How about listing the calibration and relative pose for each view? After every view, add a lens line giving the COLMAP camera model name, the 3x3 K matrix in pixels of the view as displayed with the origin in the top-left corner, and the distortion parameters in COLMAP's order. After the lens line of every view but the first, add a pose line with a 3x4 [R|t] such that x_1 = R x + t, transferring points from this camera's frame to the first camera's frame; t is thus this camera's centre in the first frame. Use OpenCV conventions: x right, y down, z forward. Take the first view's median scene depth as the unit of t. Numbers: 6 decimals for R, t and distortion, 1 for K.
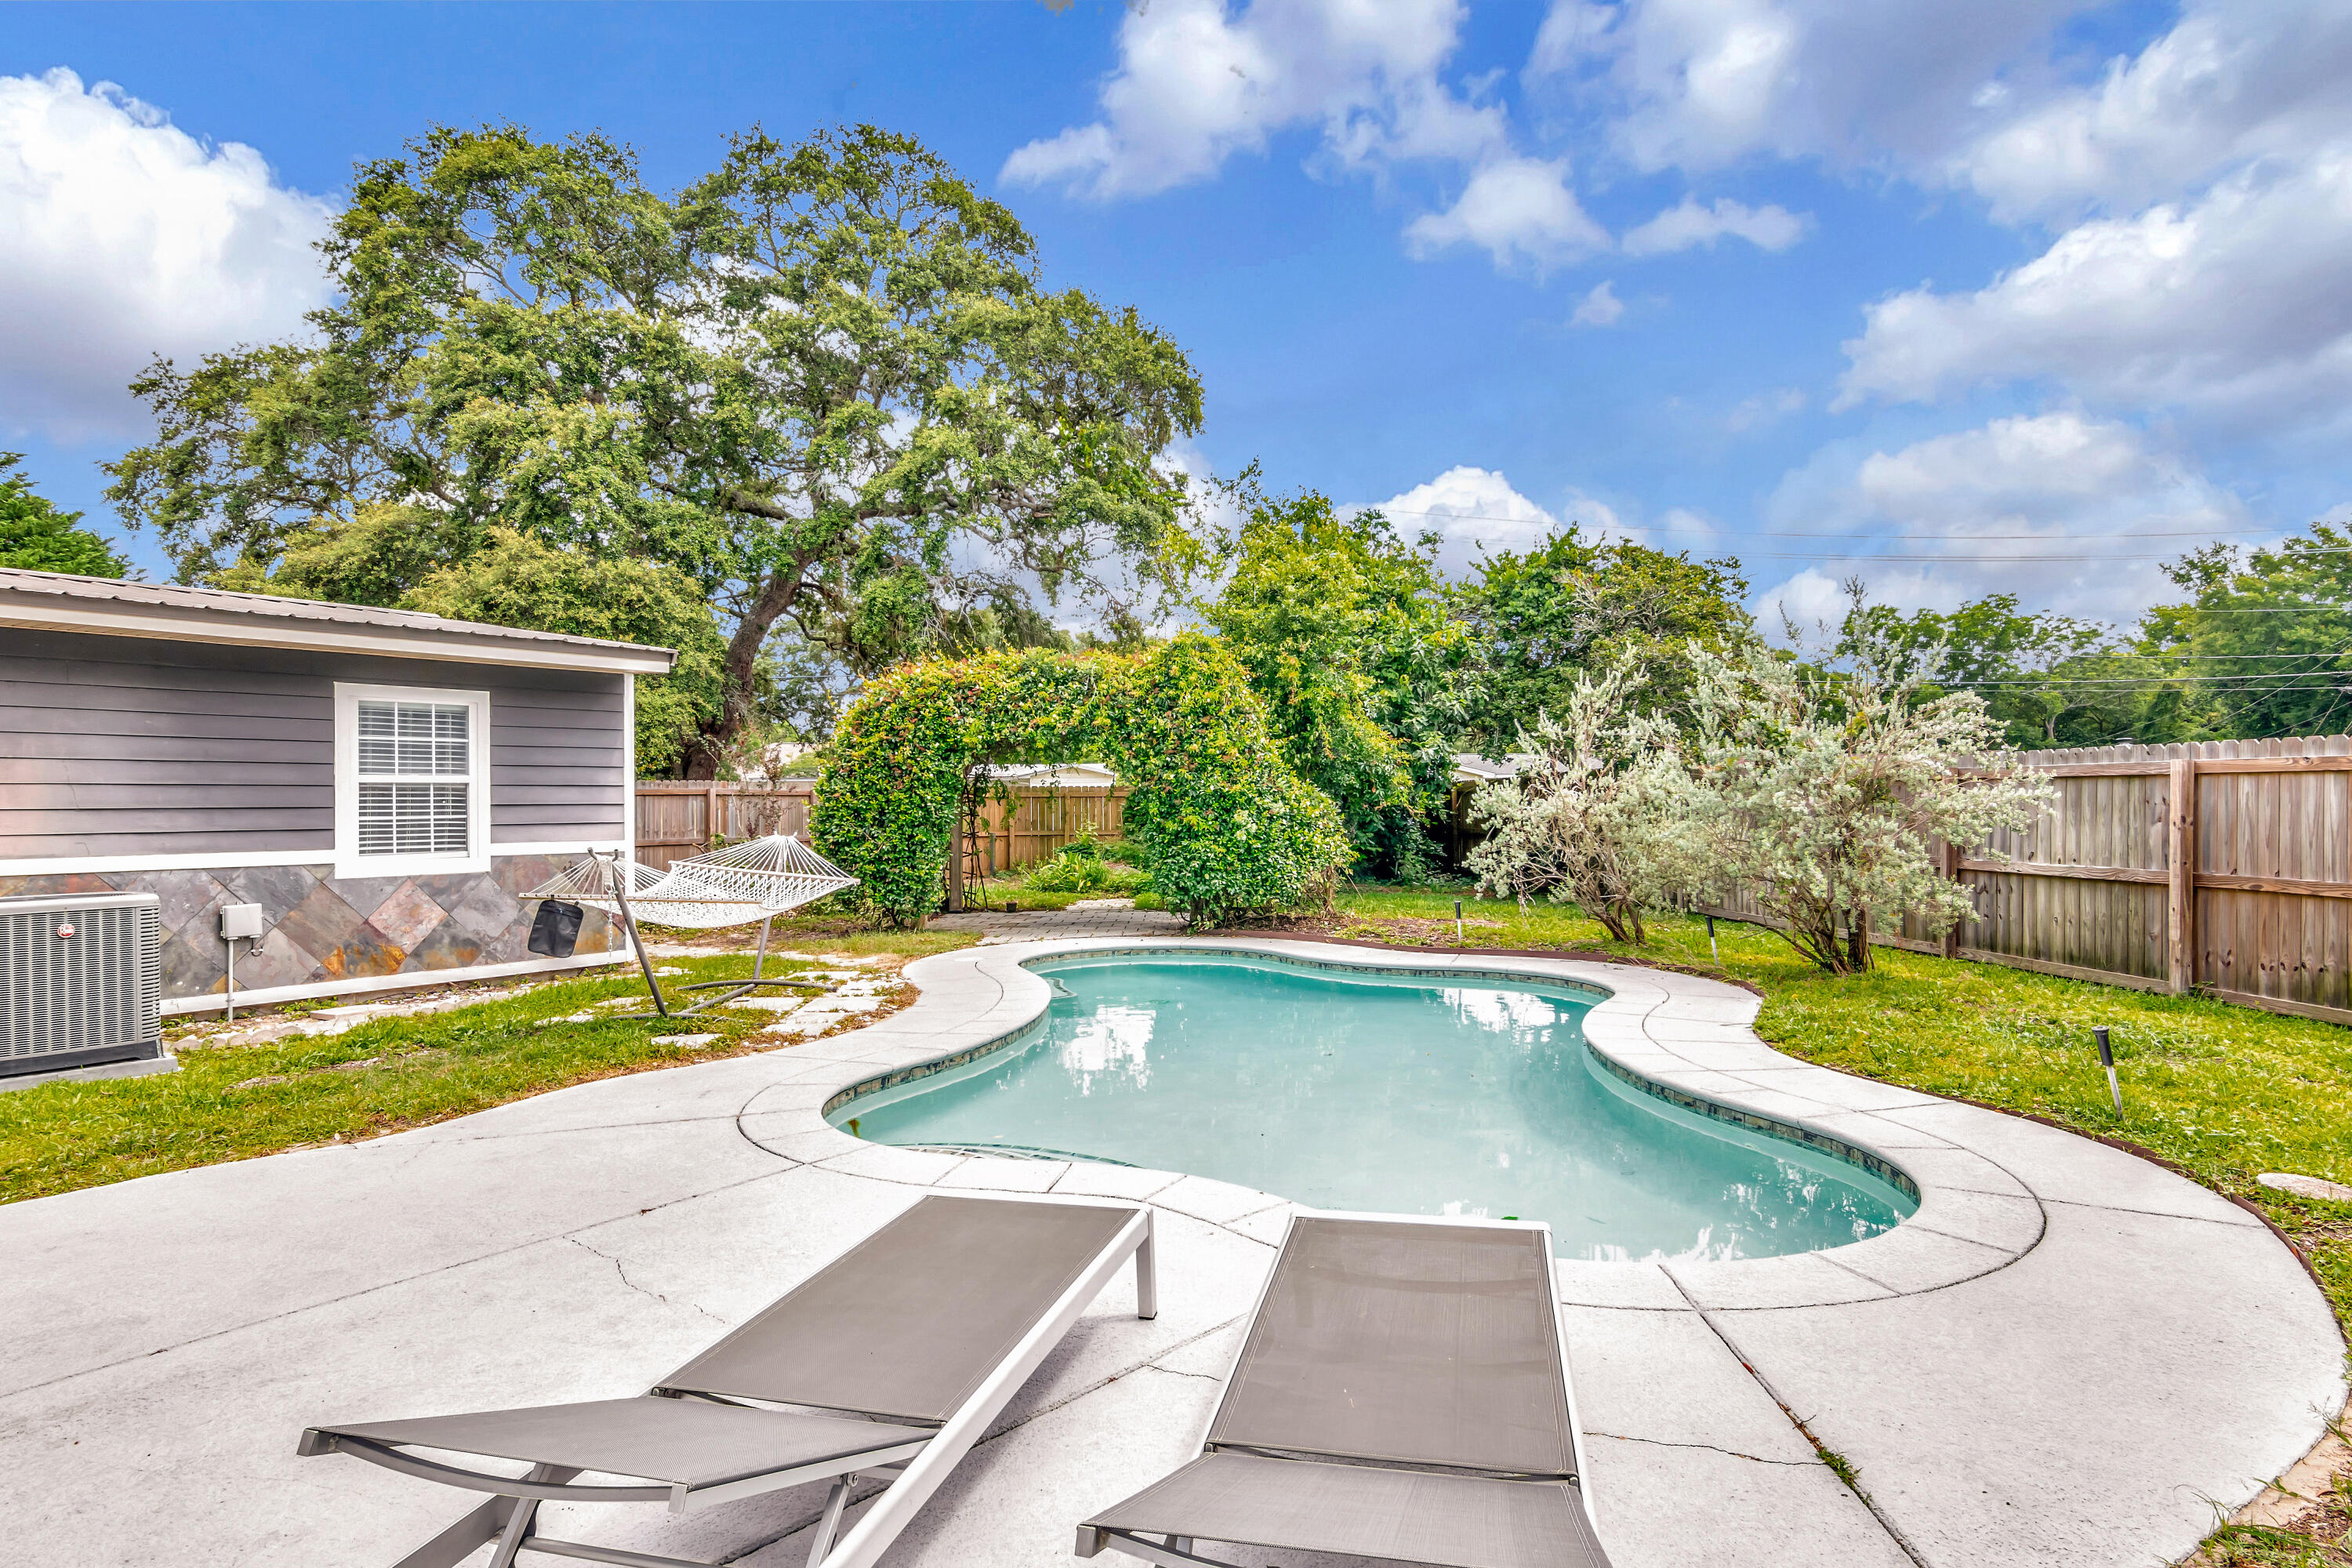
lens RADIAL K [[1268.4, 0, 1187.3], [0, 1268.4, 811.3], [0, 0, 1]] dist [-0.012526, 0.000251]
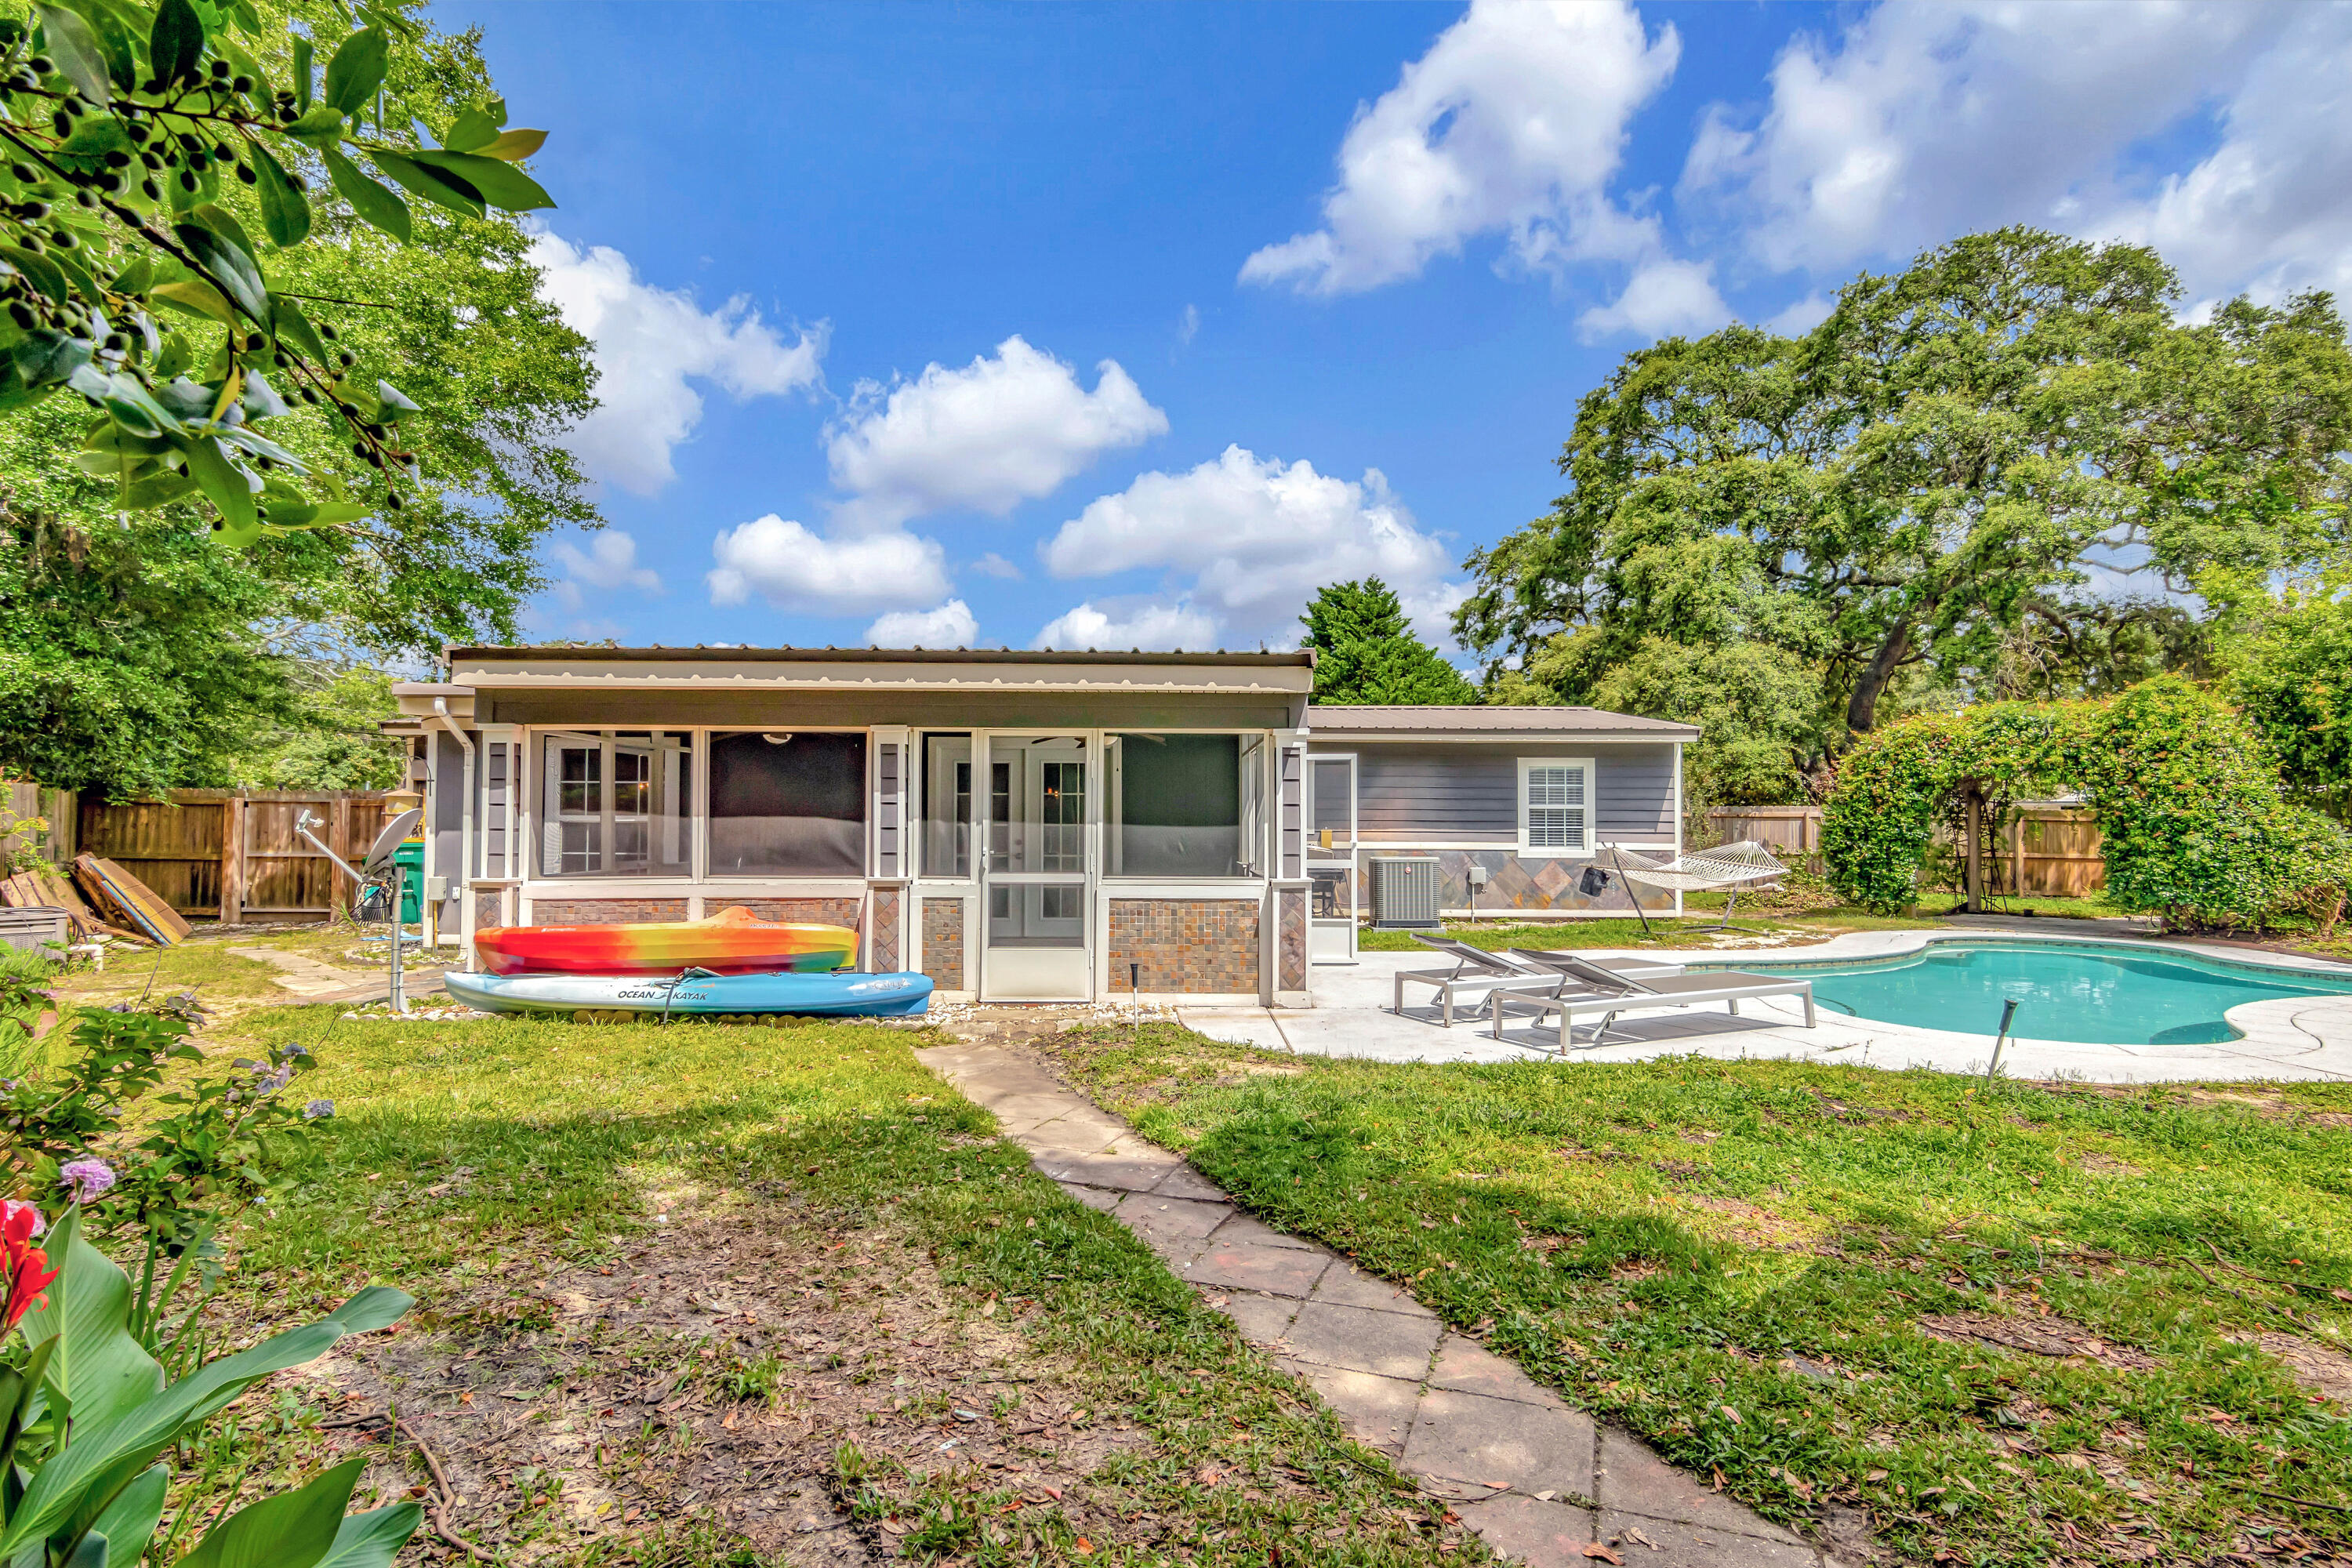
lens RADIAL K [[1226.6, 0, 1172.1], [0, 1226.6, 792.9], [0, 0, 1]] dist [0.000838, -0.000175]
pose [[0.583383, -0.009502, -0.812141, 0.401403], [-0.016890, 0.999573, -0.023827, 0.005011], [0.812021, 0.027617, 0.582974, -0.398115]]
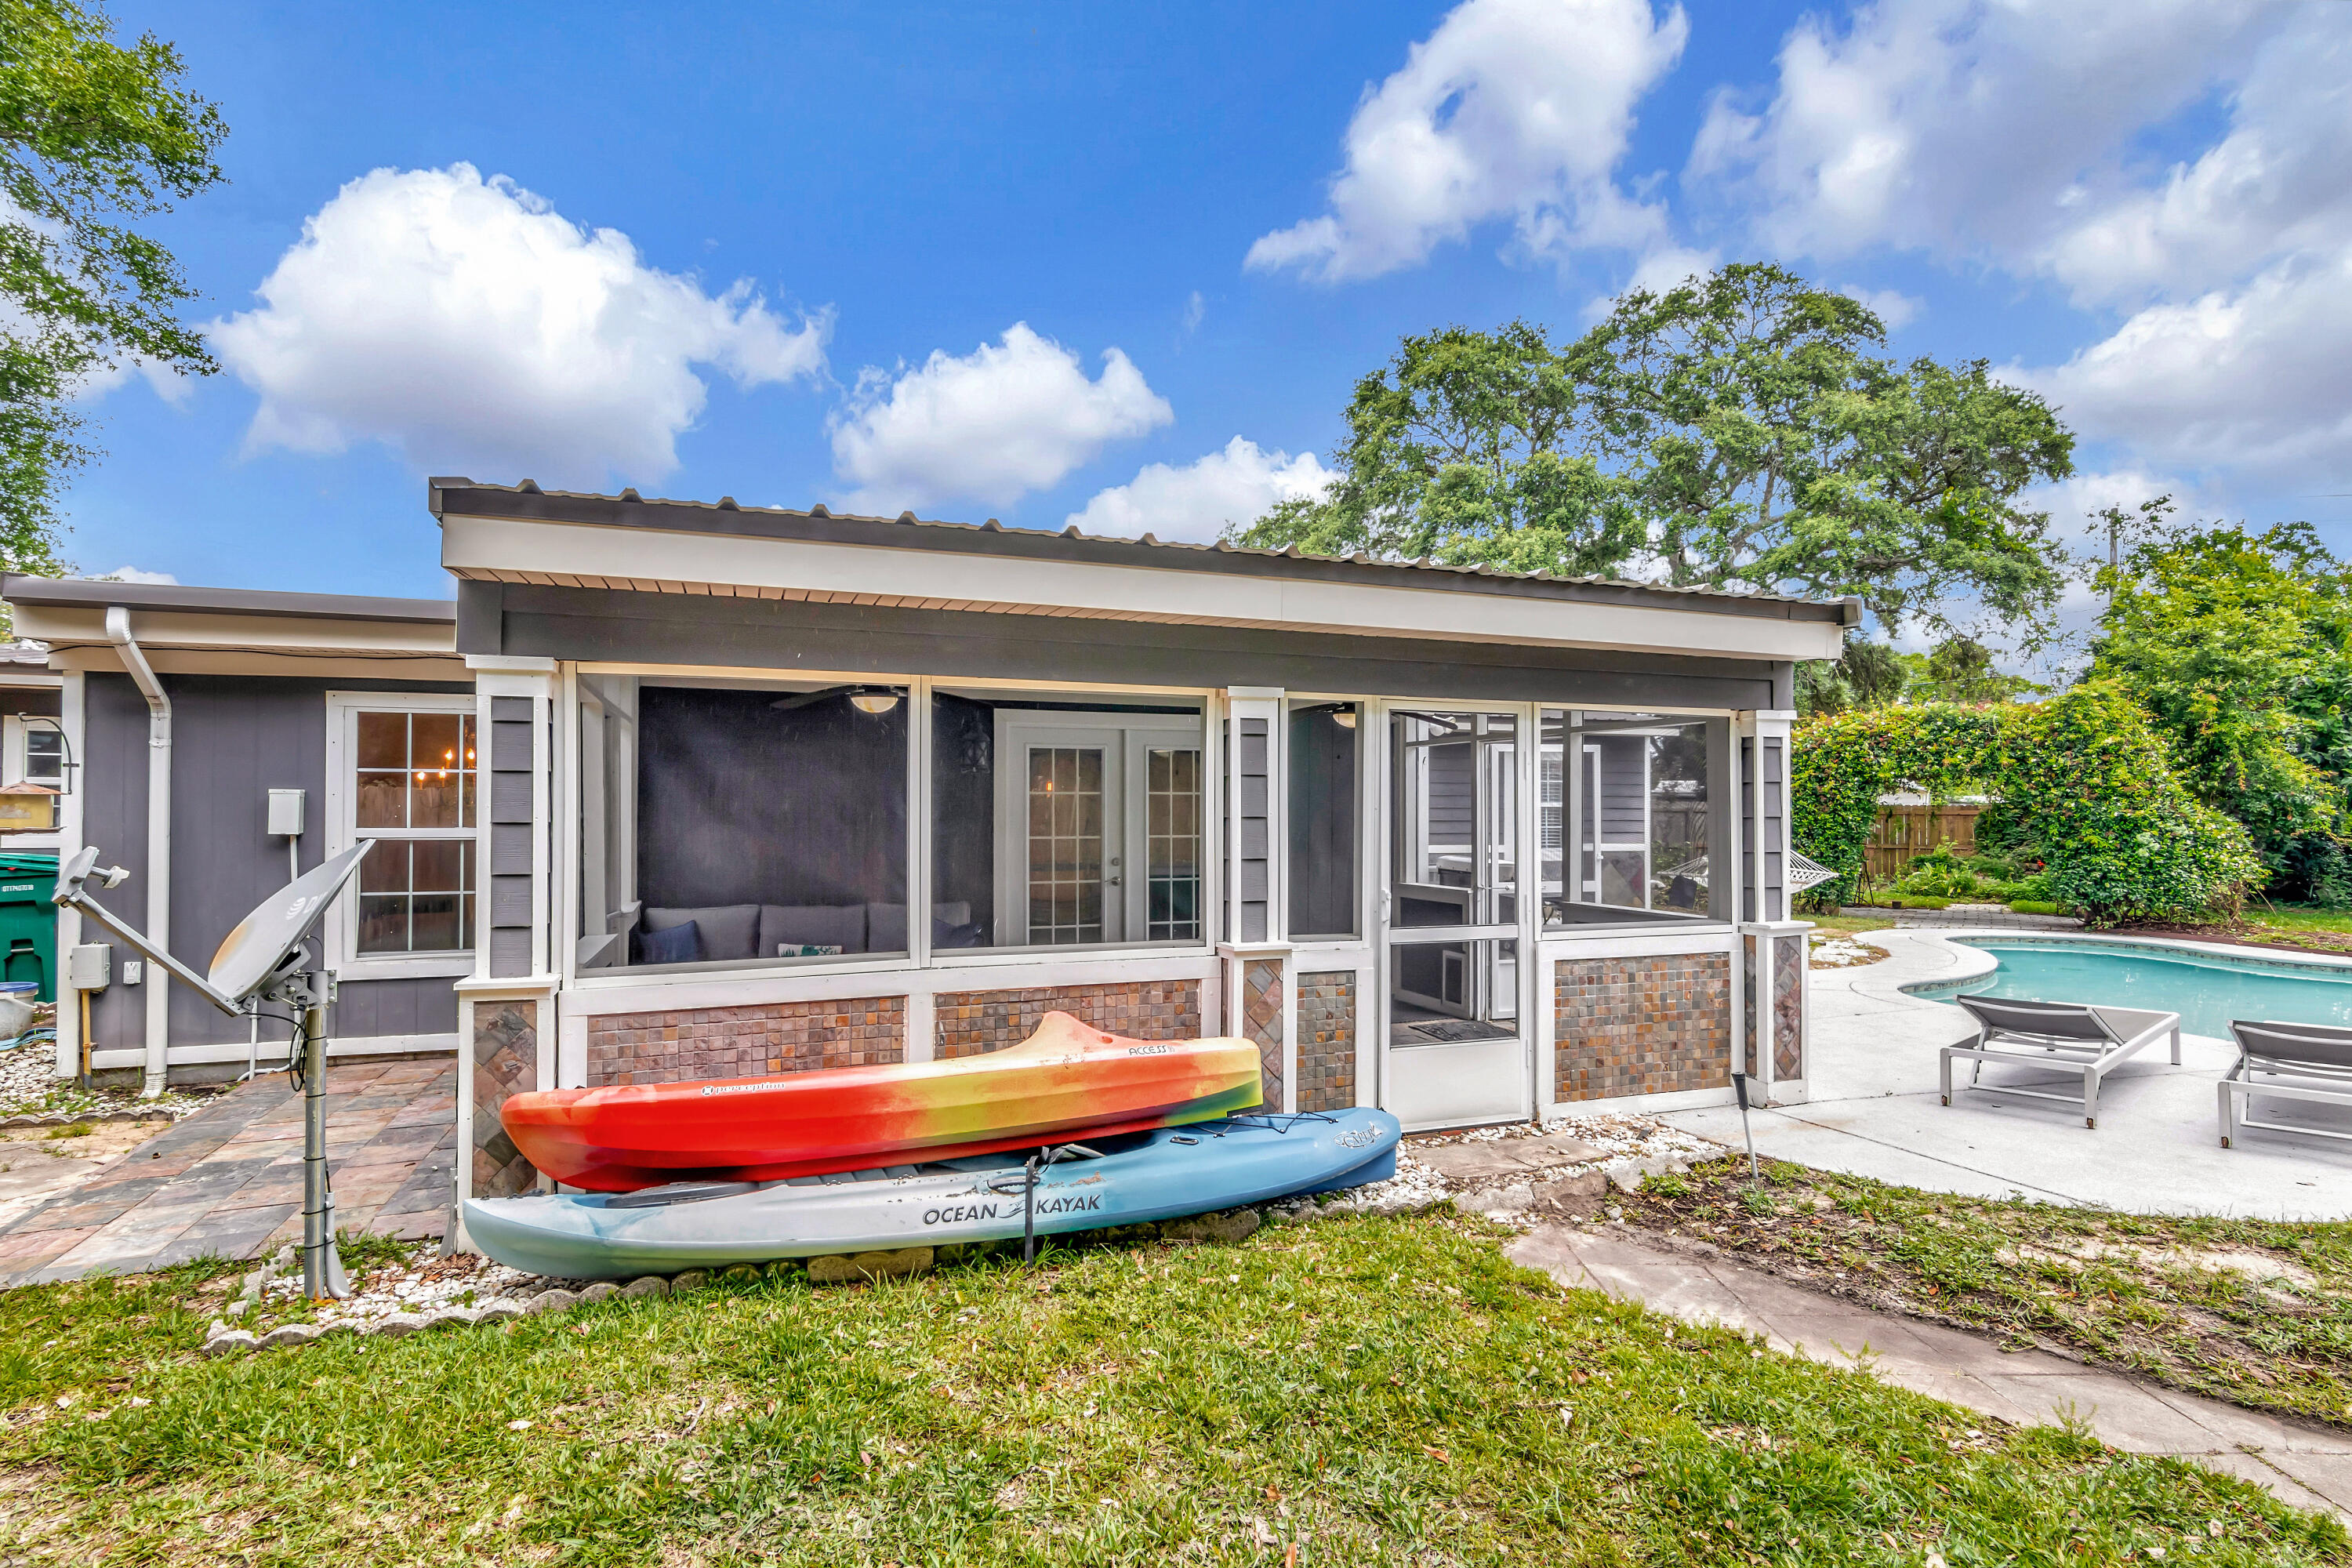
lens RADIAL K [[1213.2, 0, 1155.6], [0, 1213.2, 820.5], [0, 0, 1]] dist [0.001850, 0.002972]
pose [[0.828195, 0.013621, -0.560275, -0.087647], [-0.013601, 0.999899, 0.004204, -0.003651], [0.560276, 0.004138, 0.828296, -0.482424]]
